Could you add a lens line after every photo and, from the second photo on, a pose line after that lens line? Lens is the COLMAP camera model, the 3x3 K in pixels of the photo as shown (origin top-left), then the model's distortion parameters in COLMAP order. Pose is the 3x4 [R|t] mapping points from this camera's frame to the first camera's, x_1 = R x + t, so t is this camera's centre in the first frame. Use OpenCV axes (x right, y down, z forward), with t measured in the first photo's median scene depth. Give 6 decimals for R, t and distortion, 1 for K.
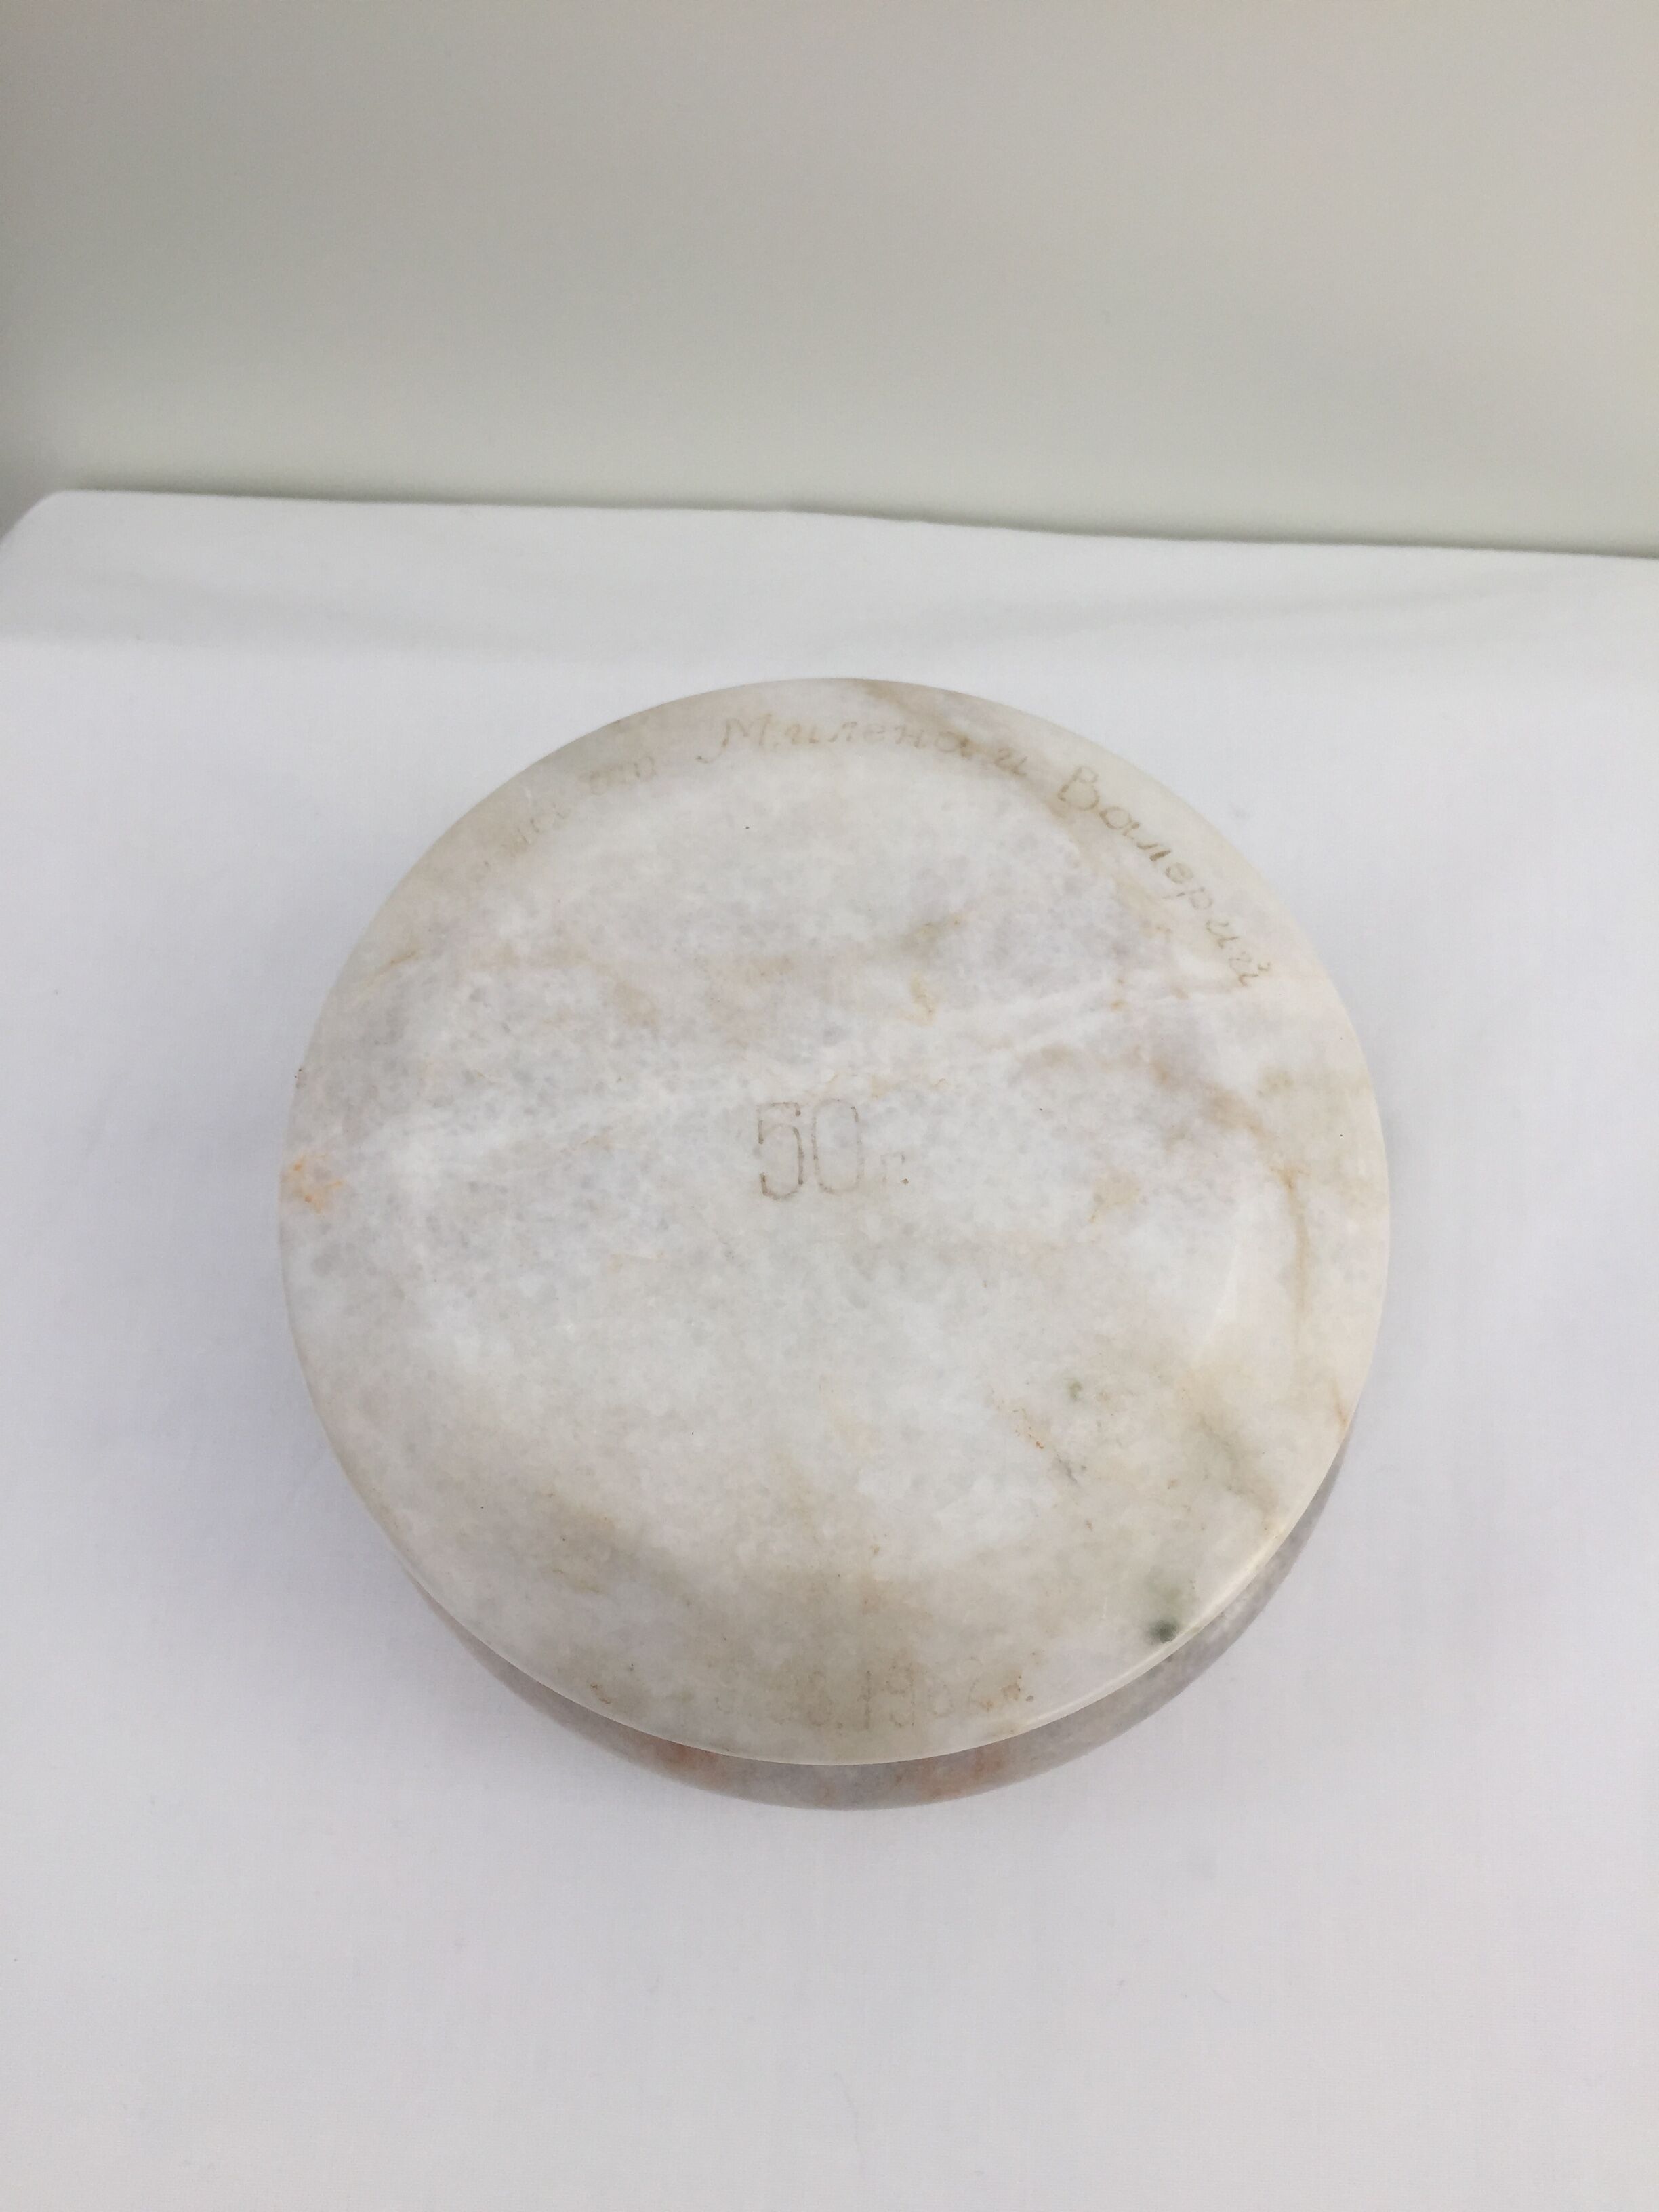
lens RADIAL K [[1925.7, 0, 832.4], [0, 1925.7, 1096.8], [0, 0, 1]] dist [0.061120, -0.113076]
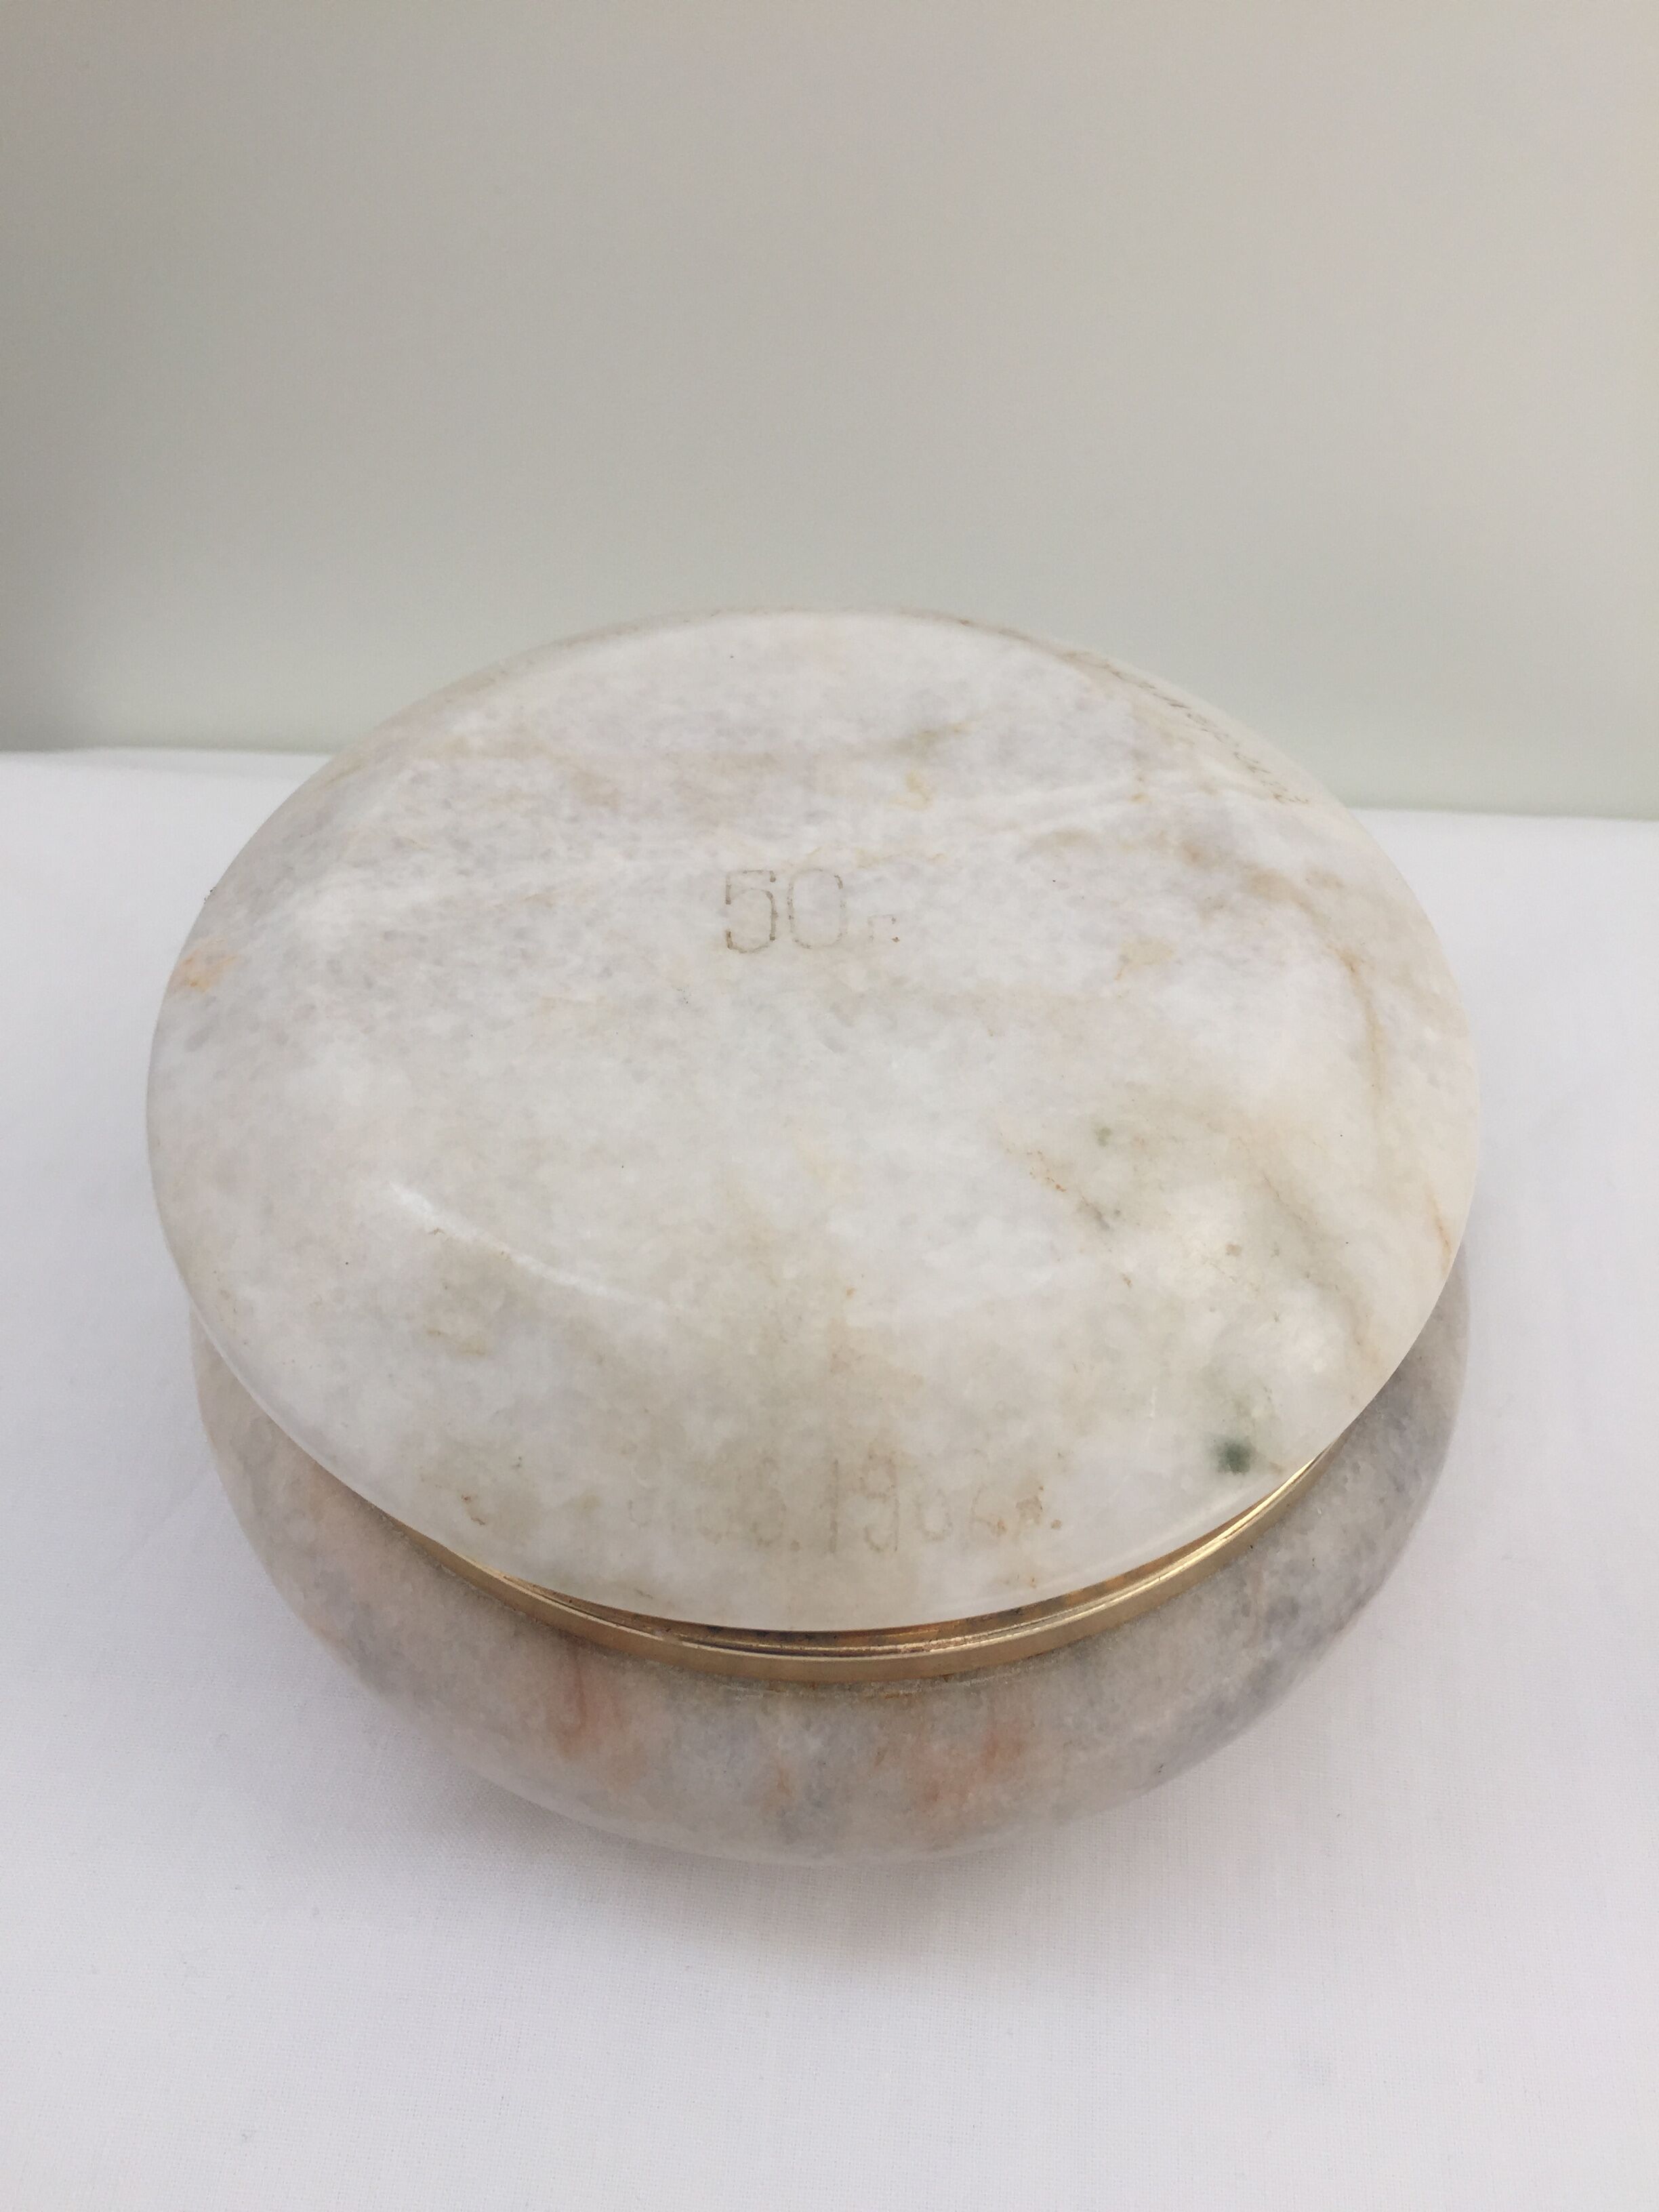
lens RADIAL K [[1925.7, 0, 836.8], [0, 1925.7, 1107.0], [0, 0, 1]] dist [0.061120, -0.113076]
pose [[0.999669, 0.018900, -0.017460, 0.027883], [-0.024563, 0.903060, -0.428812, 0.472534], [0.007663, 0.429099, 0.903225, 0.263184]]
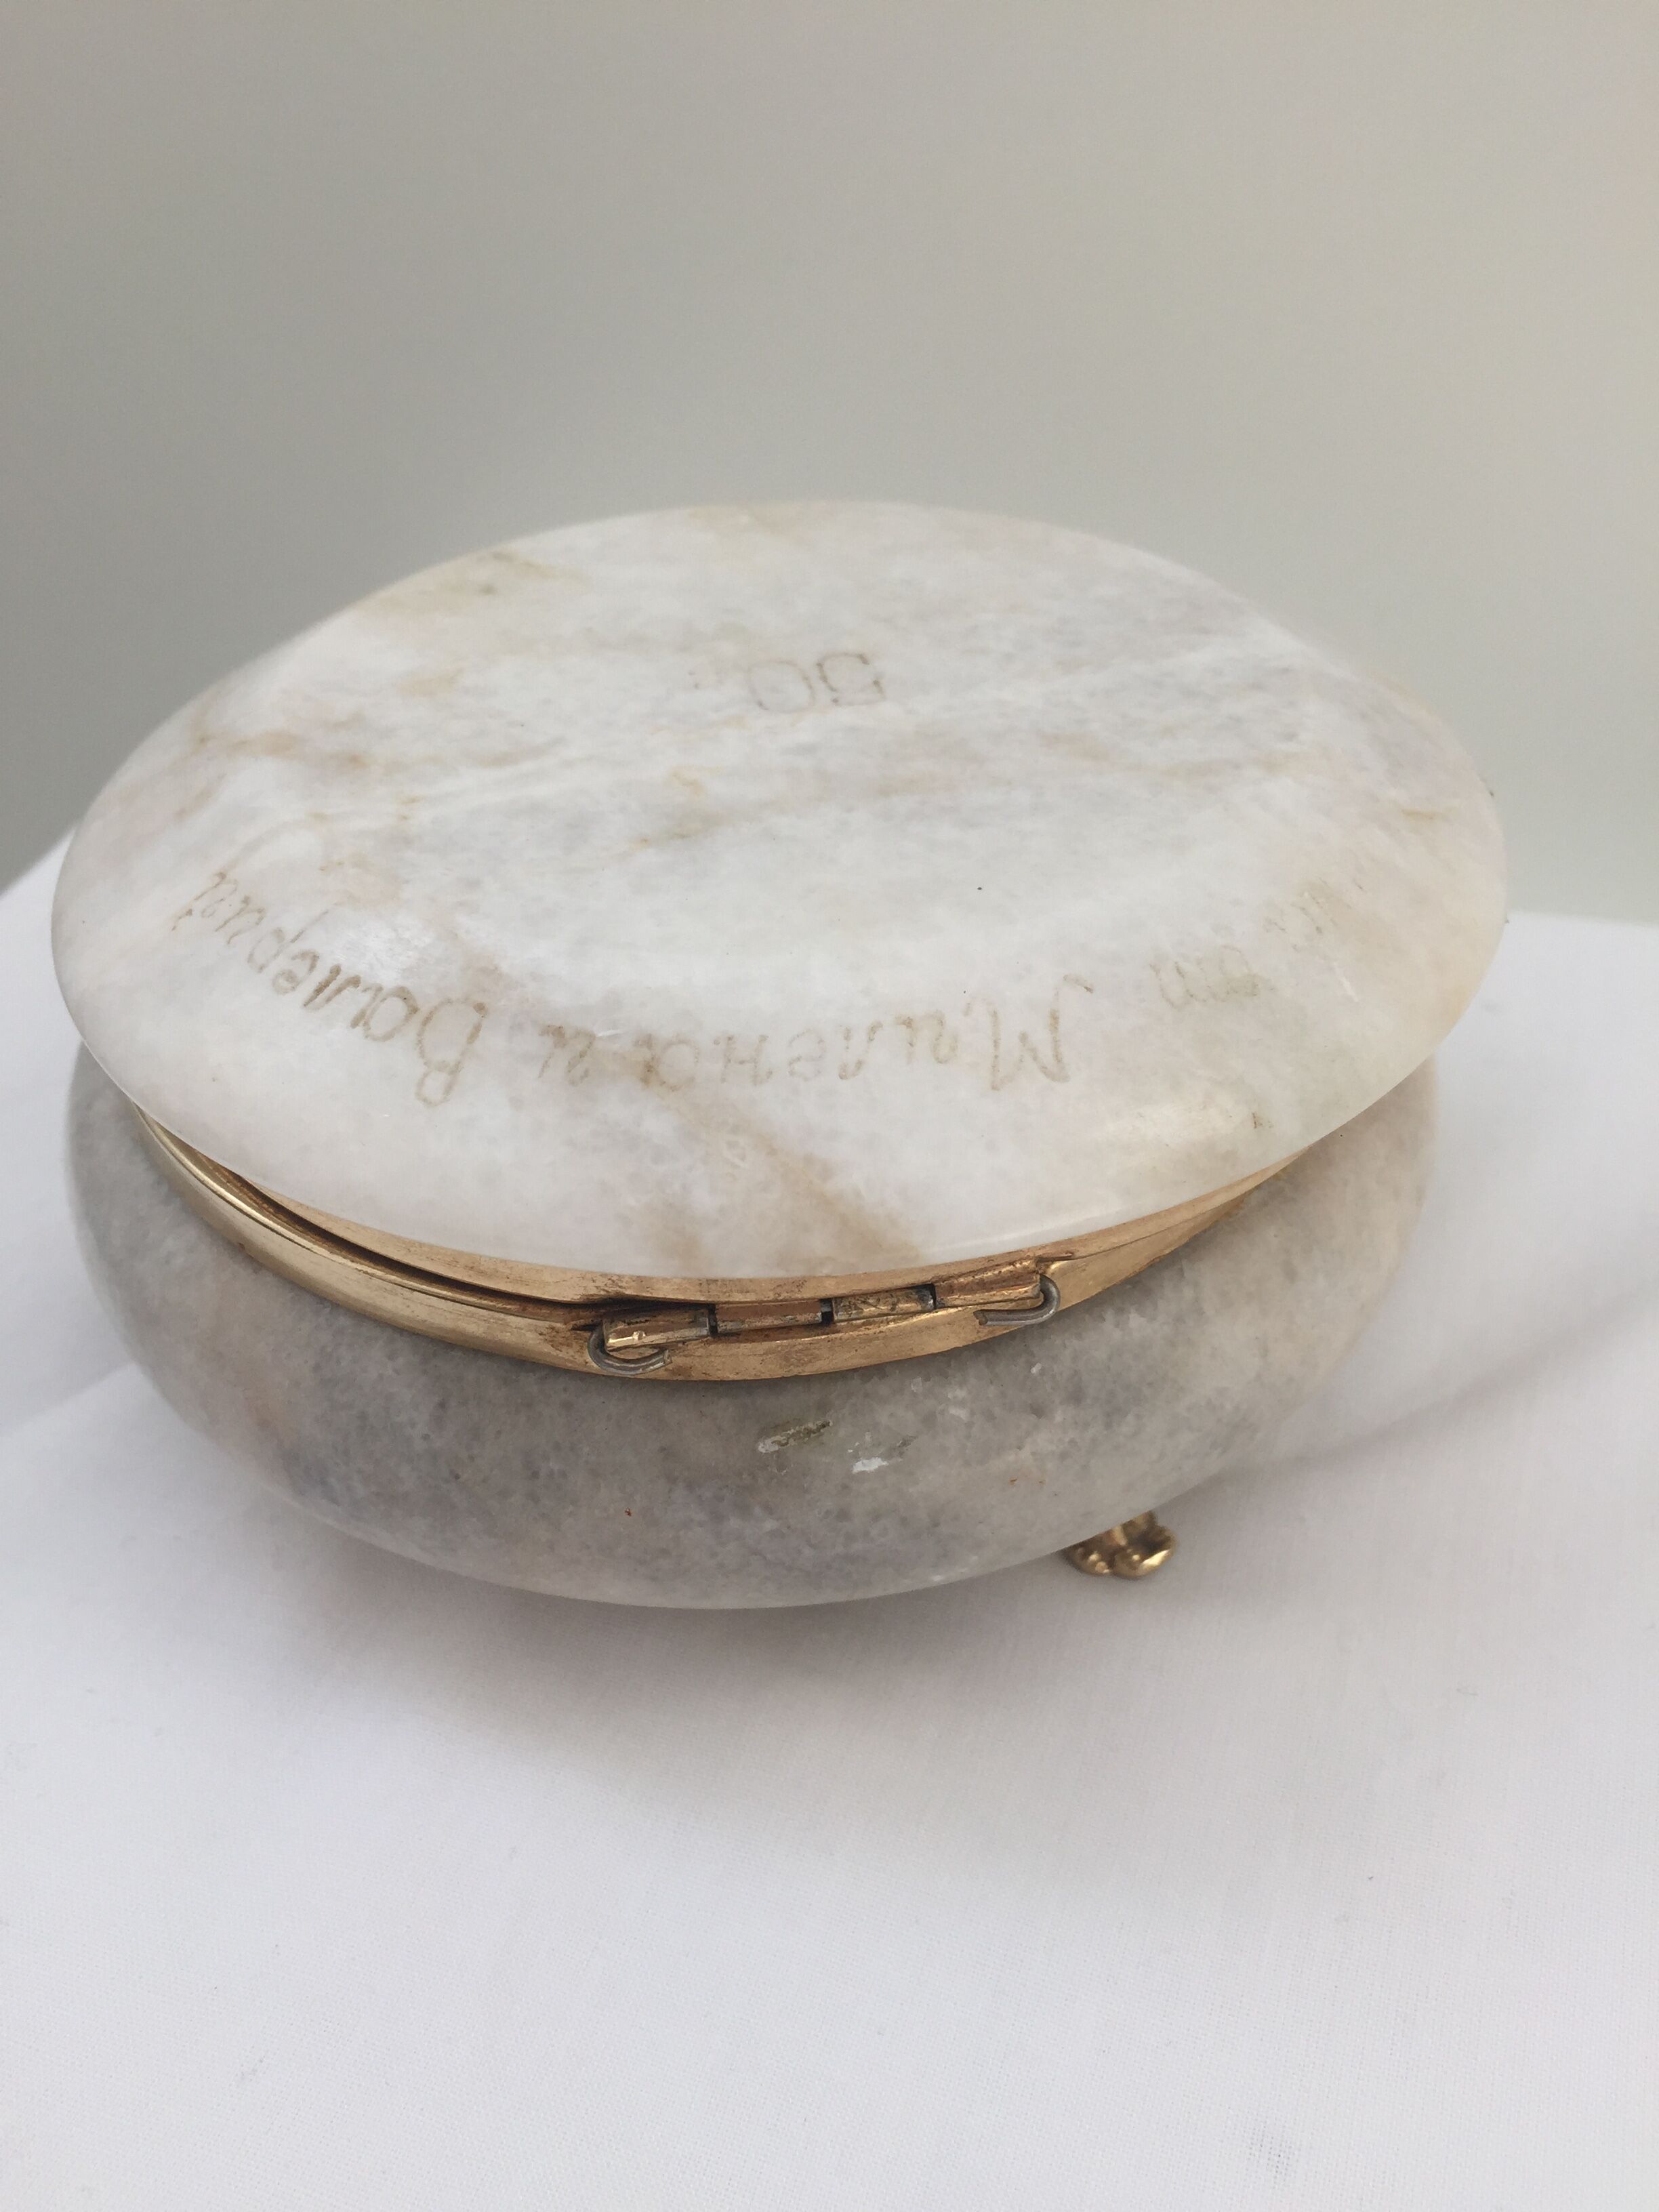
lens RADIAL K [[1925.7, 0, 841.3], [0, 1925.7, 1104.1], [0, 0, 1]] dist [0.061120, -0.113076]
pose [[-0.989510, 0.097699, -0.106415, 0.079250], [-0.136114, -0.383746, 0.913352, -0.772916], [0.048397, 0.918256, 0.393019, 0.845395]]
